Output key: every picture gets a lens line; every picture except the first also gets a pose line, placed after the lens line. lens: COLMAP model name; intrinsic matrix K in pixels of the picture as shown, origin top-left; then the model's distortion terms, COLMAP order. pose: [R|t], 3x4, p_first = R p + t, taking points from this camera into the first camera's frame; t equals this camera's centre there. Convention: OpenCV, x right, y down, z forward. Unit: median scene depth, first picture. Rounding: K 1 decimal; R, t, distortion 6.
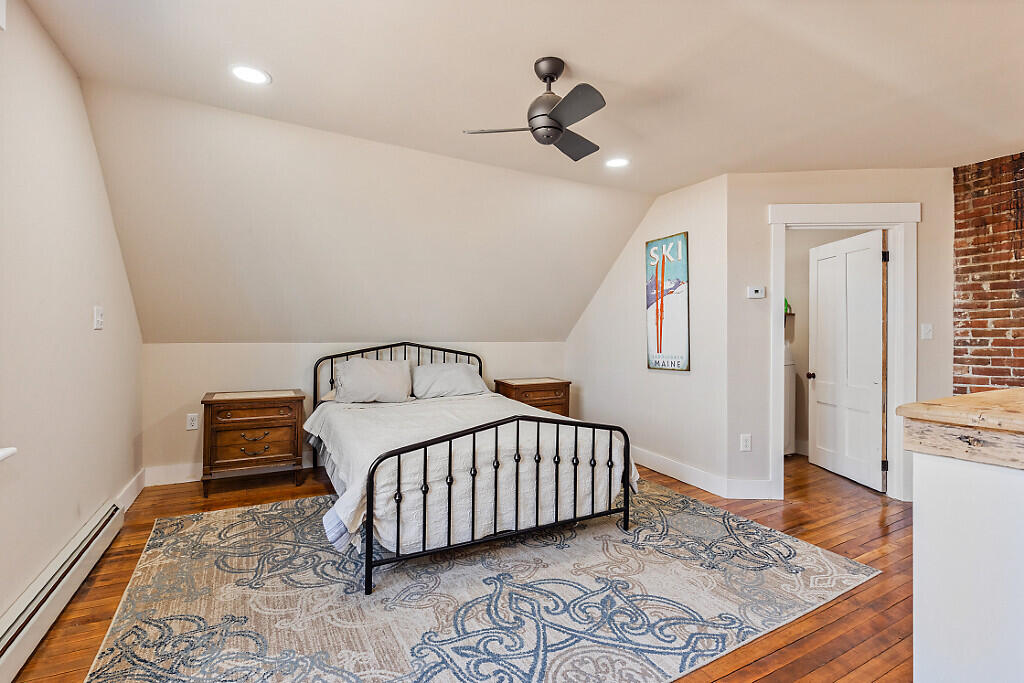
lens RADIAL K [[467.8, 0, 506.3], [0, 467.8, 333.7], [0, 0, 1]] dist [0.004369, -0.001113]
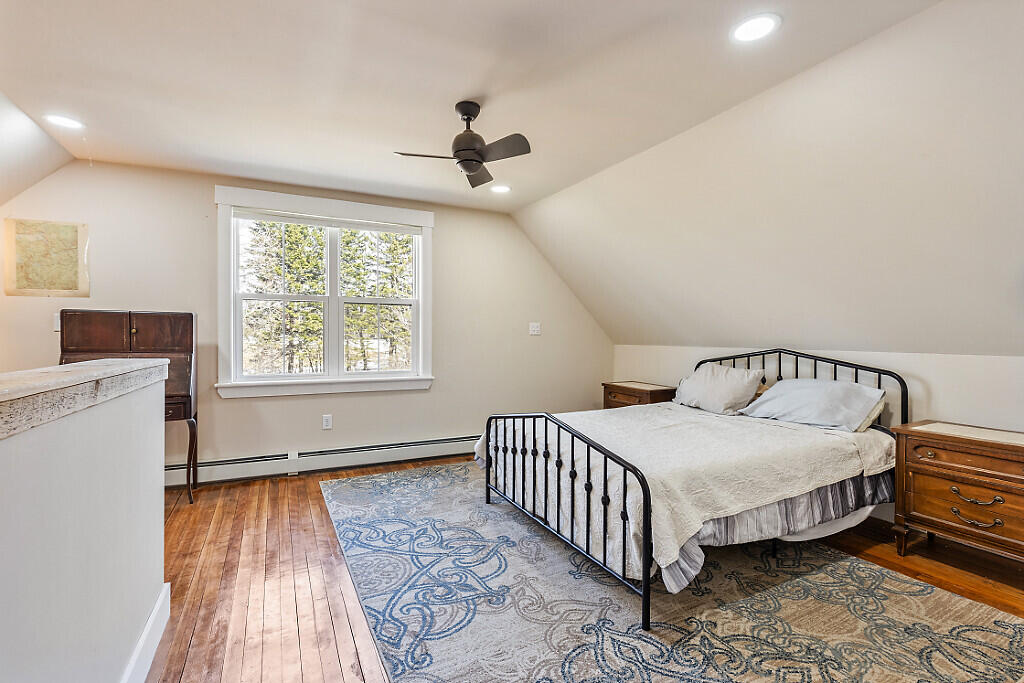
lens RADIAL K [[467.8, 0, 504.7], [0, 467.8, 341.0], [0, 0, 1]] dist [0.004369, -0.001113]
pose [[-0.034952, 0.000971, -0.999389, 1.293255], [-0.011206, 0.999936, 0.001363, 0.016686], [0.999326, 0.011247, -0.034939, 1.142336]]
